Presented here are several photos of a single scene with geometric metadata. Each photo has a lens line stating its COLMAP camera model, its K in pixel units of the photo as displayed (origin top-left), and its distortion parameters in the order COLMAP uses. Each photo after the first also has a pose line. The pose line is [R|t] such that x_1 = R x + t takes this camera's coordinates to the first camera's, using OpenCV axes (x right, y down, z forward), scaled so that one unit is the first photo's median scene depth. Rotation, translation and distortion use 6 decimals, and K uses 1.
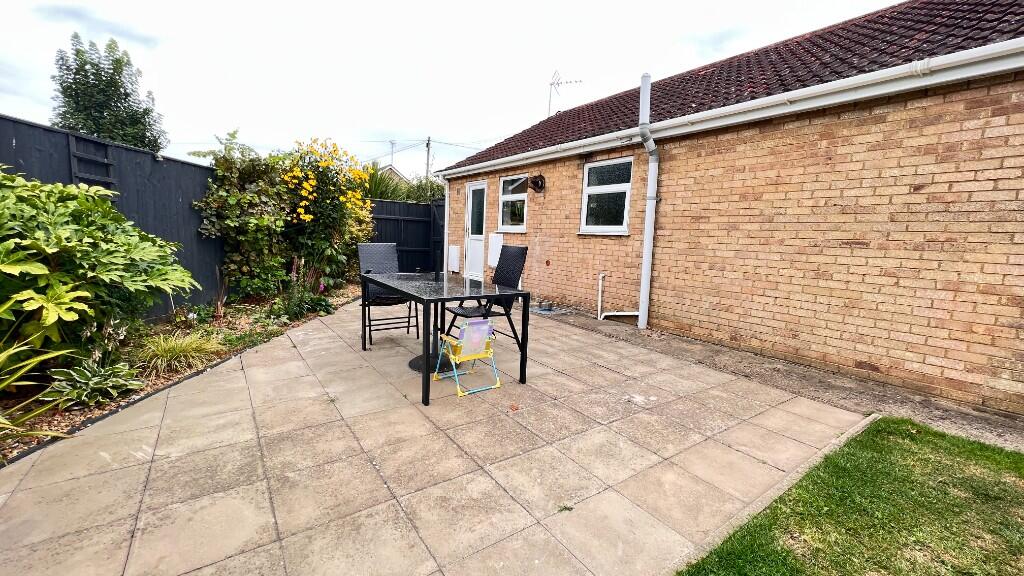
lens RADIAL K [[412.7, 0, 511.4], [0, 412.7, 284.6], [0, 0, 1]] dist [-0.002812, -0.000228]
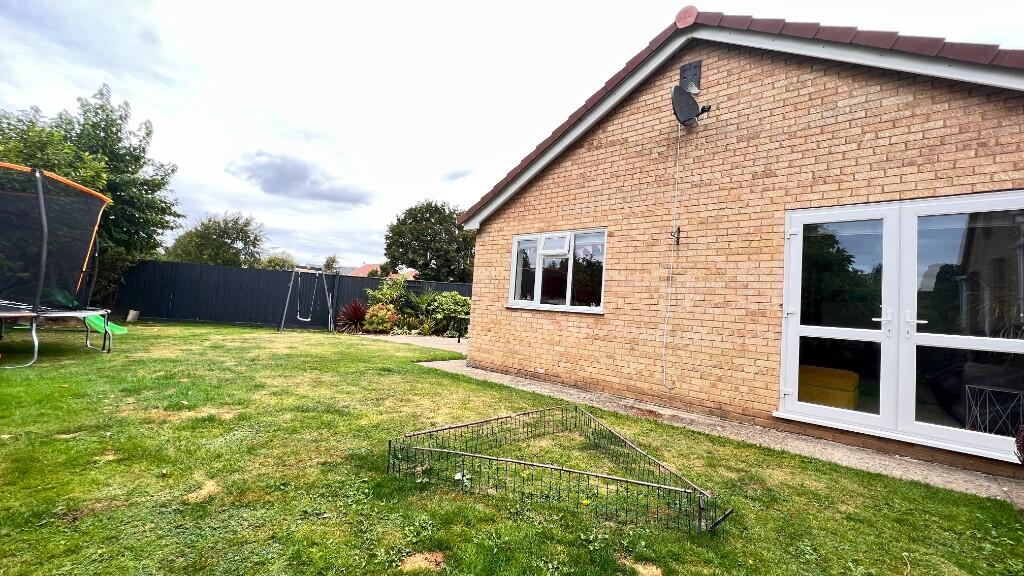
lens RADIAL K [[412.7, 0, 511.4], [0, 412.7, 284.6], [0, 0, 1]] dist [-0.002812, -0.000228]
pose [[0.216493, -0.087348, -0.972369, 2.084383], [-0.165503, 0.978290, -0.124728, 0.073220], [0.962154, 0.187933, 0.197336, 0.284305]]
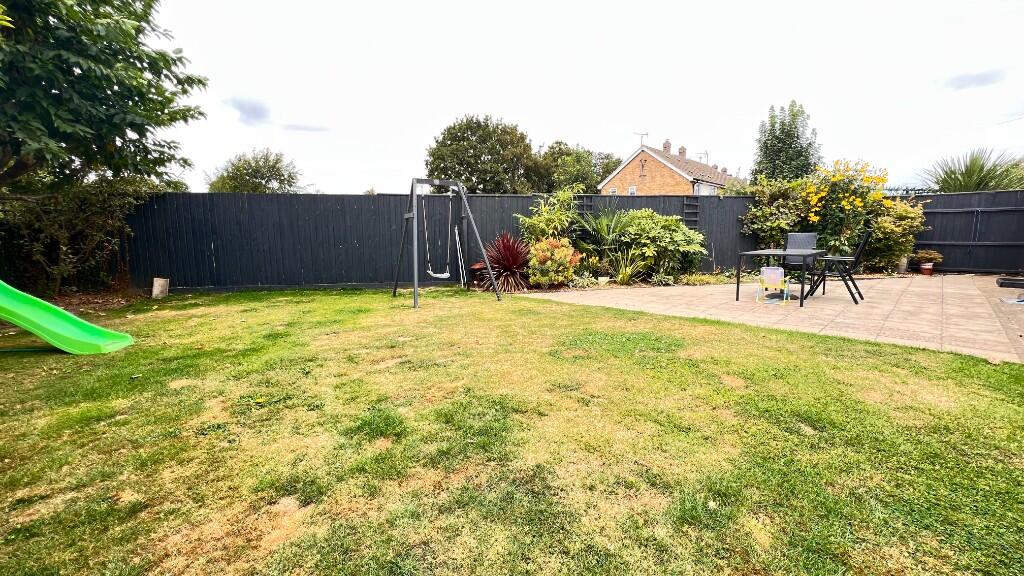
lens RADIAL K [[412.7, 0, 511.4], [0, 412.7, 284.6], [0, 0, 1]] dist [-0.002812, -0.000228]
pose [[0.142740, 0.077962, -0.986685, 0.935748], [-0.097524, 0.993150, 0.064365, 0.090428], [0.984944, 0.087038, 0.149365, -0.292243]]
